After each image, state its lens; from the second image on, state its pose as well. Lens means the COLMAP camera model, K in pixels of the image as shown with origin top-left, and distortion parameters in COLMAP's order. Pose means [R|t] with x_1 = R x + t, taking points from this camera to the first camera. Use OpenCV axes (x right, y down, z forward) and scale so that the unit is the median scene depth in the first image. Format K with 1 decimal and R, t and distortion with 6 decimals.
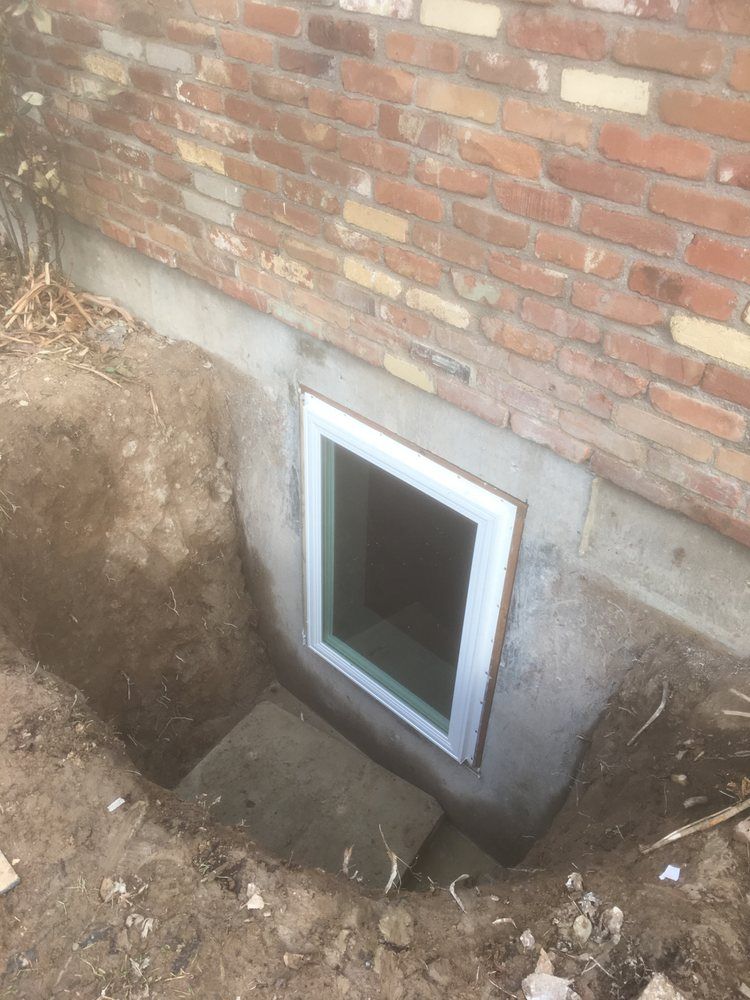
lens RADIAL K [[843.0, 0, 377.2], [0, 843.0, 499.6], [0, 0, 1]] dist [0.097274, -0.128330]
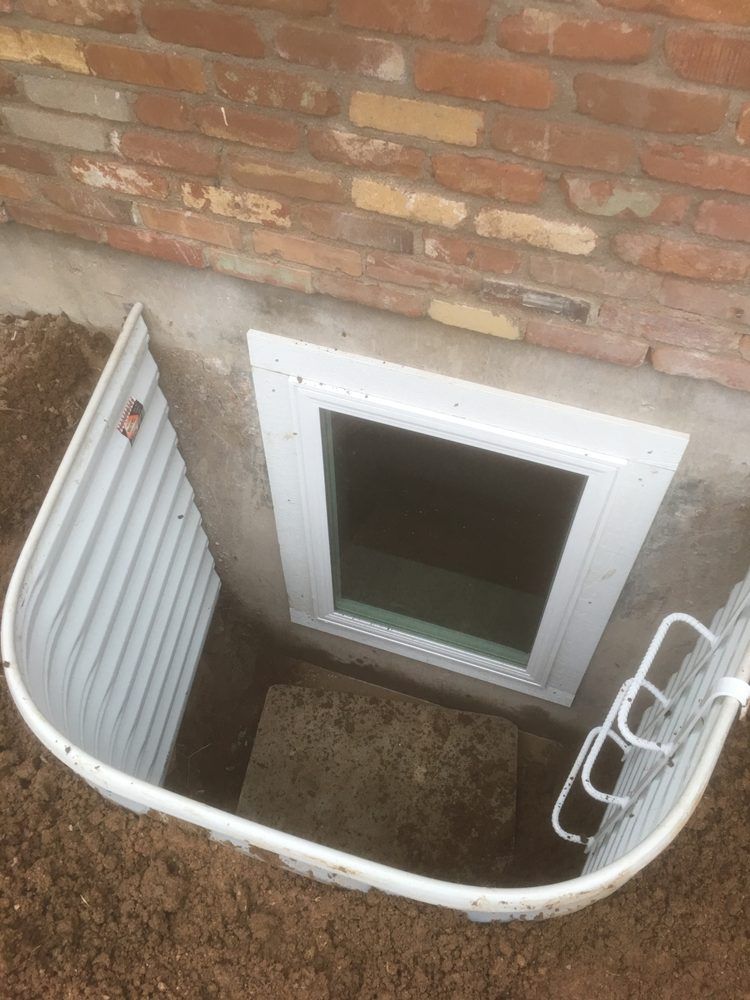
lens RADIAL K [[843.0, 0, 377.2], [0, 843.0, 499.6], [0, 0, 1]] dist [0.097274, -0.128330]
pose [[0.912494, -0.345629, 0.218849, -0.252649], [0.273349, 0.913145, 0.302400, -0.256953], [-0.304359, -0.216116, 0.927717, 0.341705]]
